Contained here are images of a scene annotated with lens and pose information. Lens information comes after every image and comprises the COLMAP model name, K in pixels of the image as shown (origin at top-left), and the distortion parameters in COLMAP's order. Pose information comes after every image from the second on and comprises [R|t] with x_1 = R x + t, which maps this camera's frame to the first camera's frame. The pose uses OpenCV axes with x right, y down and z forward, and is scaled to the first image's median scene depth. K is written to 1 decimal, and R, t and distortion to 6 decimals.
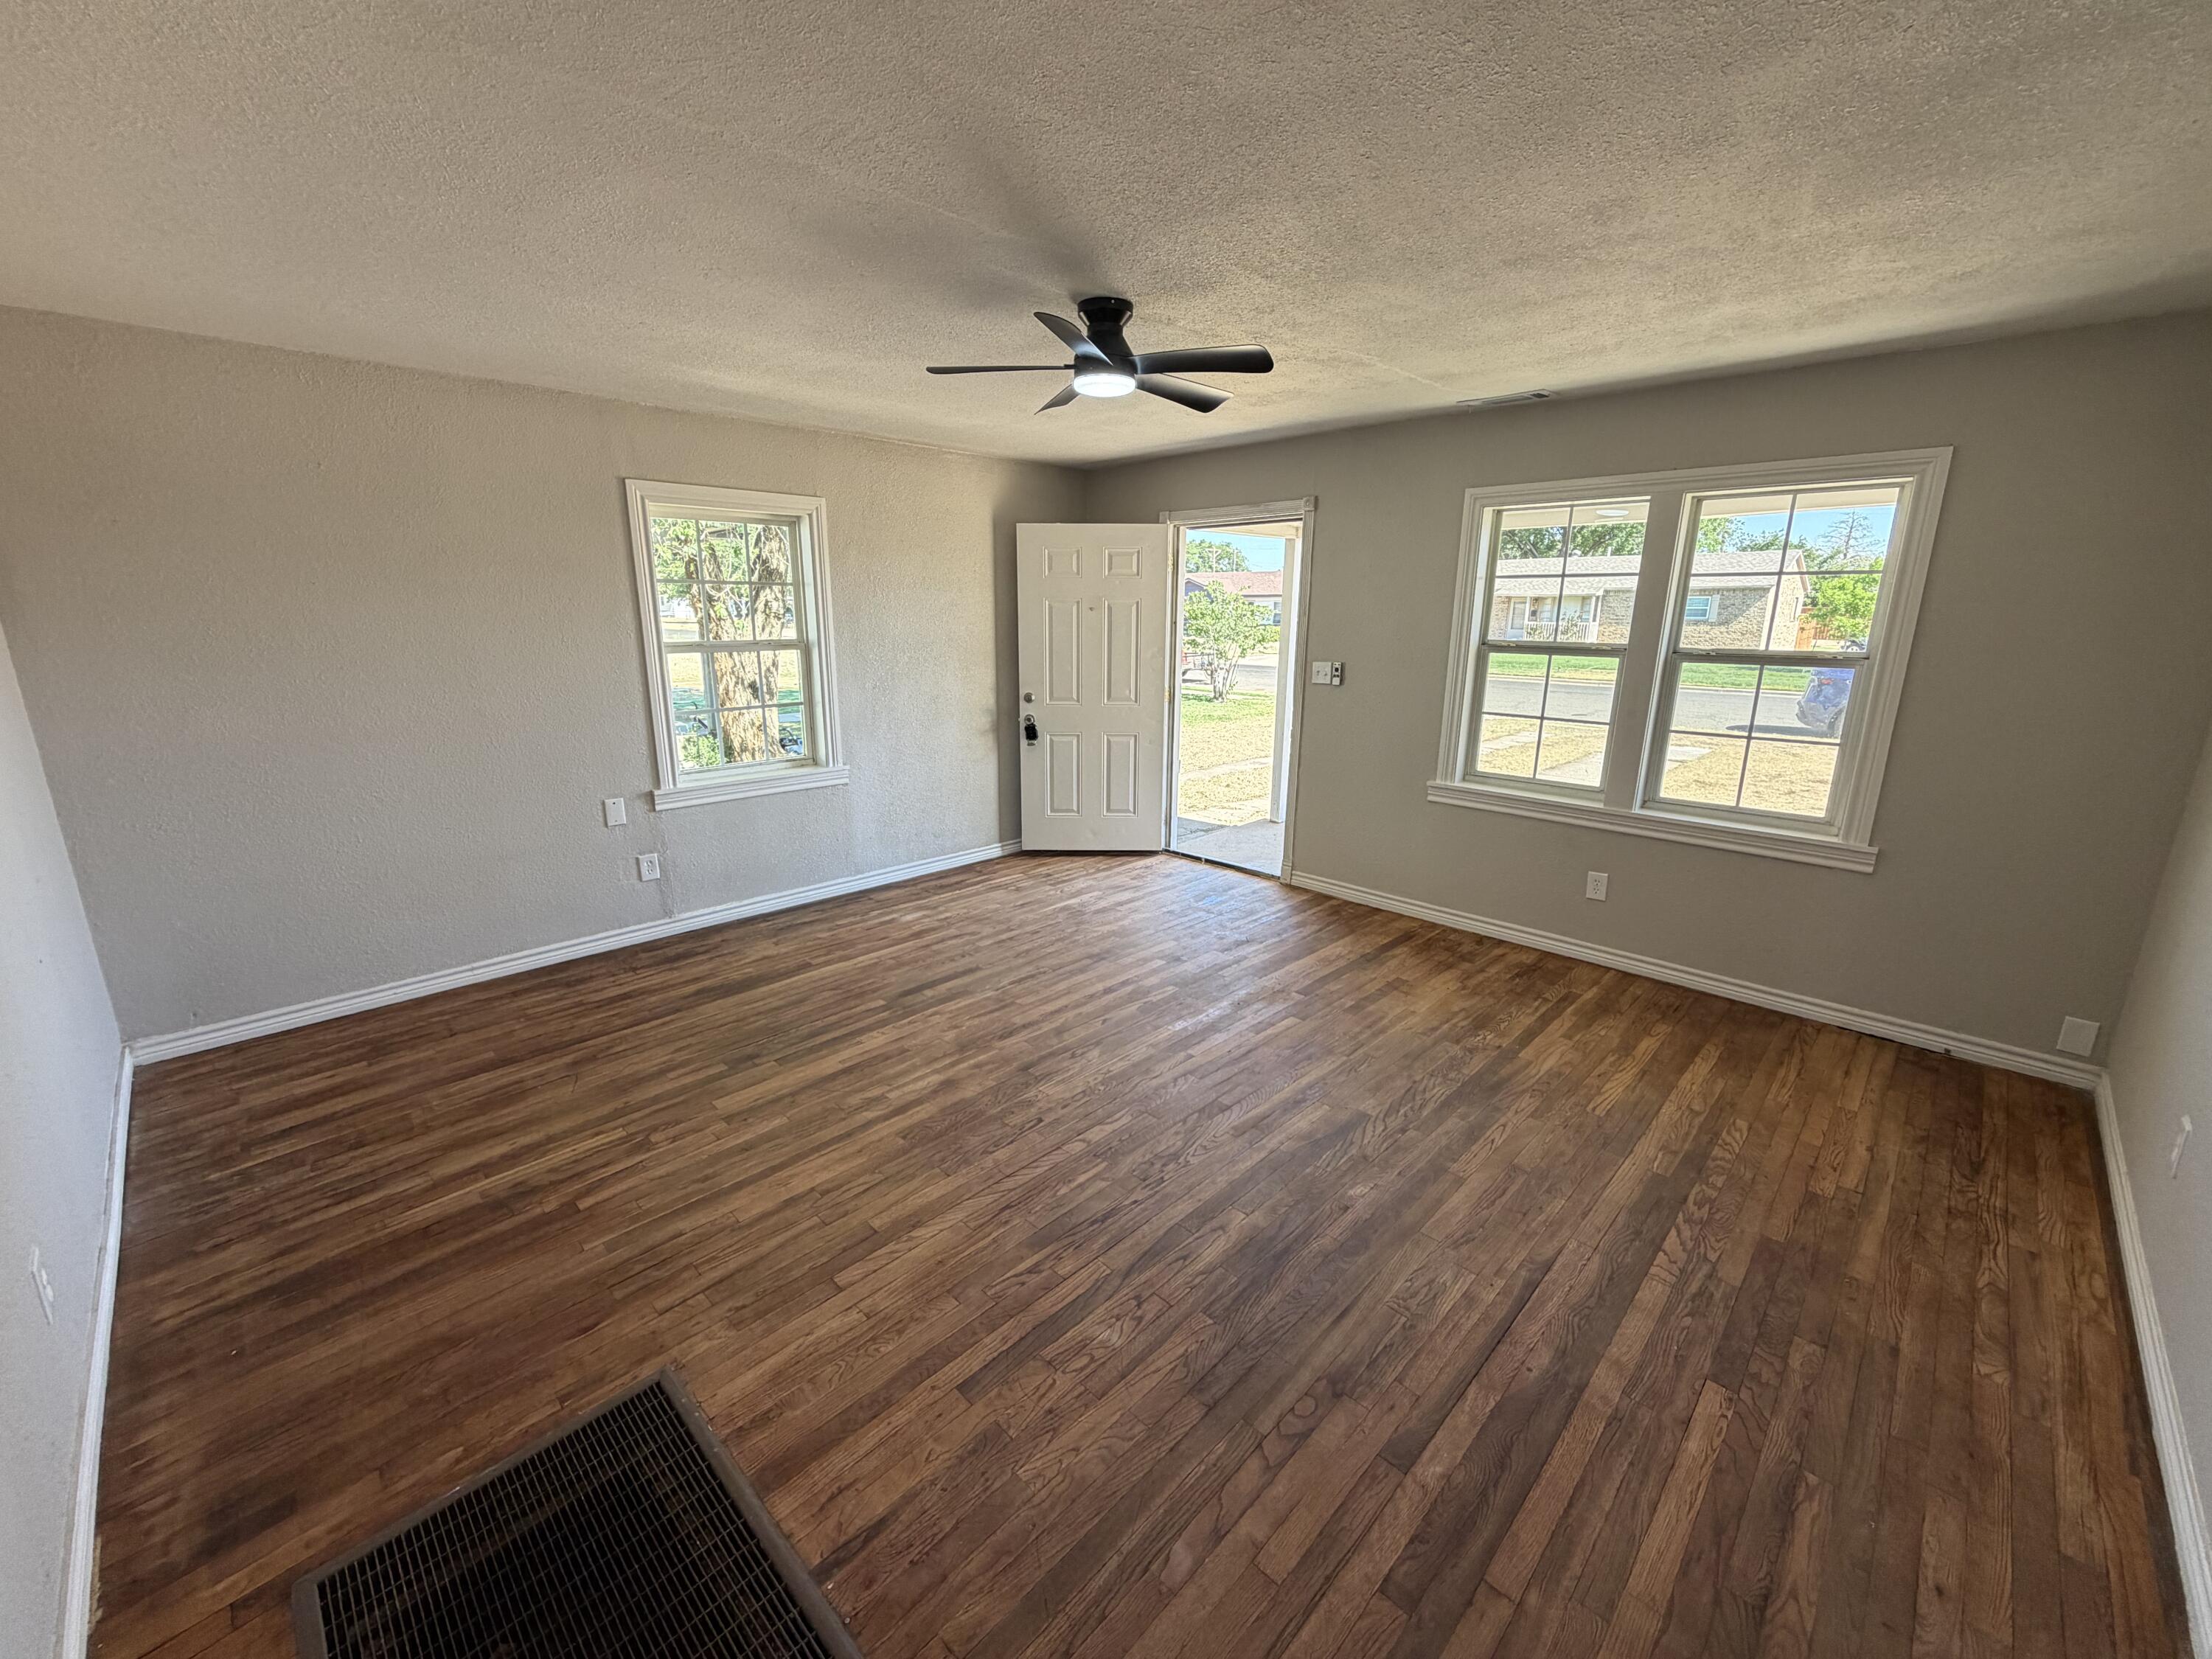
lens RADIAL K [[880.1, 0, 1095.6], [0, 880.1, 829.8], [0, 0, 1]] dist [-0.001349, -0.000038]
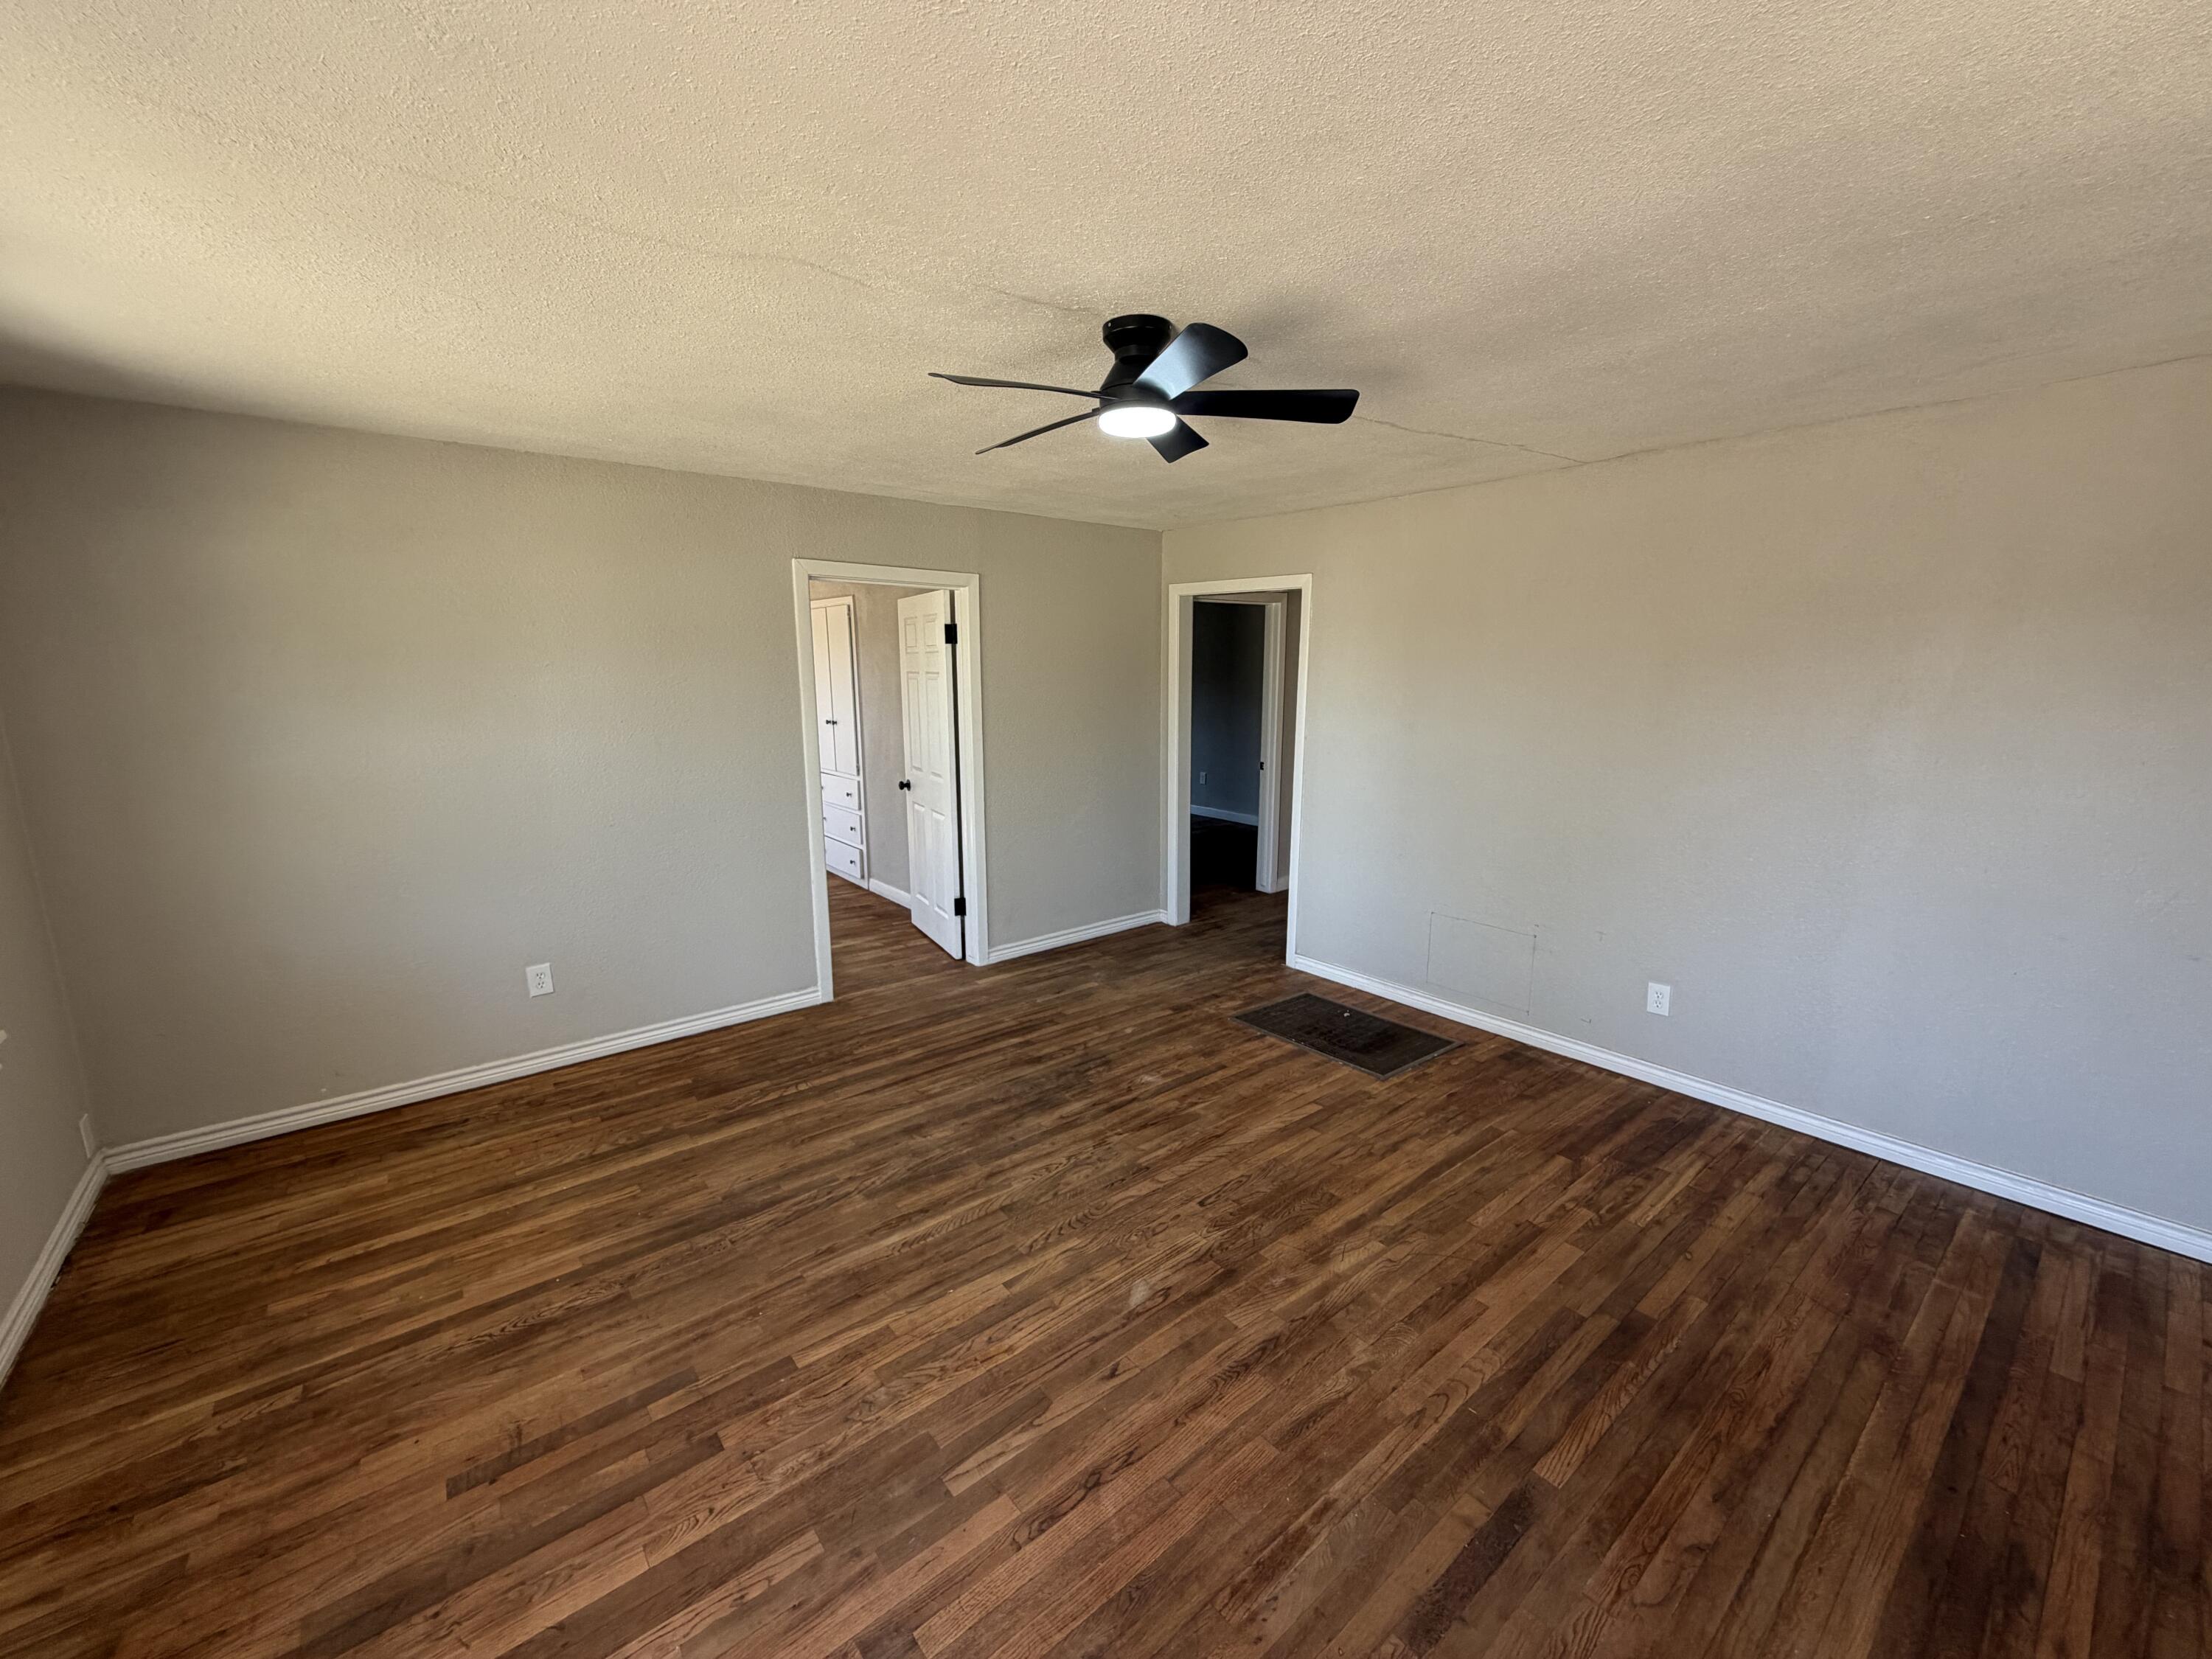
lens RADIAL K [[880.1, 0, 1095.6], [0, 880.1, 829.8], [0, 0, 1]] dist [-0.001349, -0.000038]
pose [[-0.993929, -0.023118, 0.107567, -0.040753], [0.024359, 0.907177, 0.420044, -0.451858], [-0.107293, 0.420114, -0.901106, 1.685503]]
